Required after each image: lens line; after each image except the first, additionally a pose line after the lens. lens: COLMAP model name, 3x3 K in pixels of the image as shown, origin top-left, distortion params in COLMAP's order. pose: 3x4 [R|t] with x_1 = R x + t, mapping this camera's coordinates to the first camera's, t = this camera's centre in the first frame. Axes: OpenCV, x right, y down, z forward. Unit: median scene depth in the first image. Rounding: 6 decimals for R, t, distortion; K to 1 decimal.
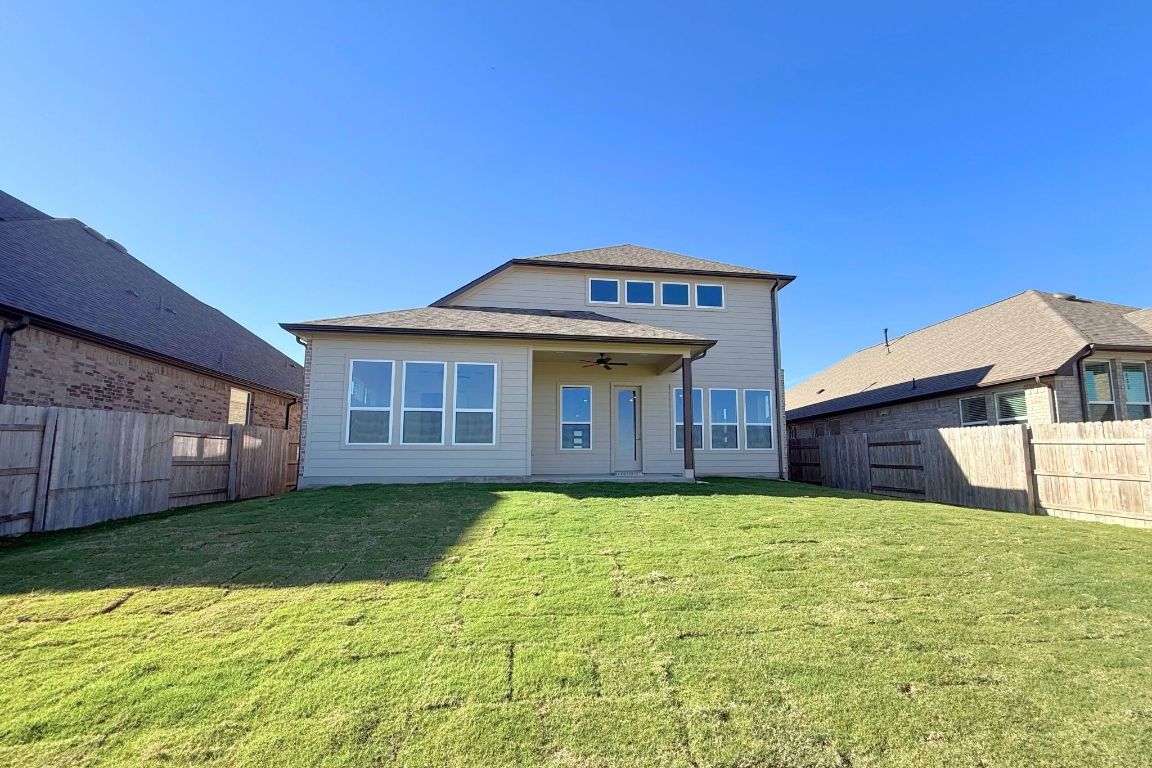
lens RADIAL K [[481.1, 0, 575.6], [0, 481.1, 430.8], [0, 0, 1]] dist [0.000659, 0.000070]
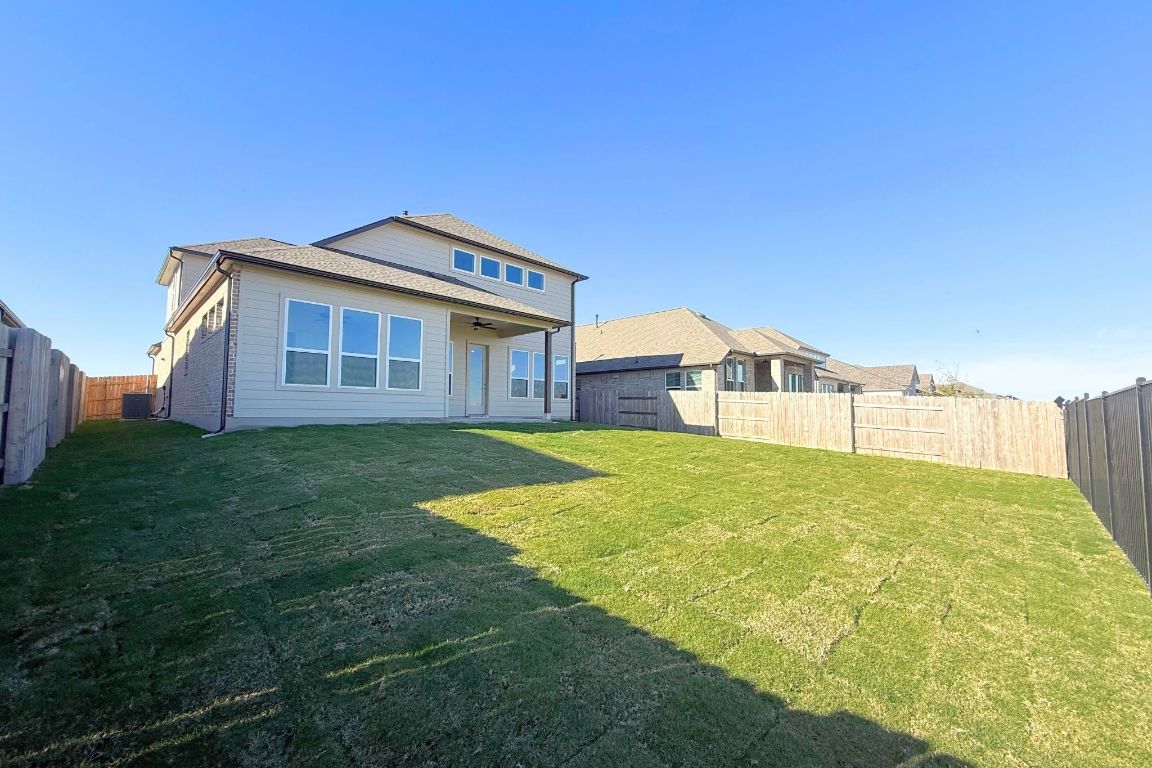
lens RADIAL K [[458.6, 0, 570.1], [0, 458.6, 385.8], [0, 0, 1]] dist [0.000430, 0.000025]
pose [[0.807206, 0.044887, 0.588561, -0.430592], [-0.055427, 0.998463, -0.000131, -0.001376], [-0.587662, -0.032516, 0.808453, -0.075672]]
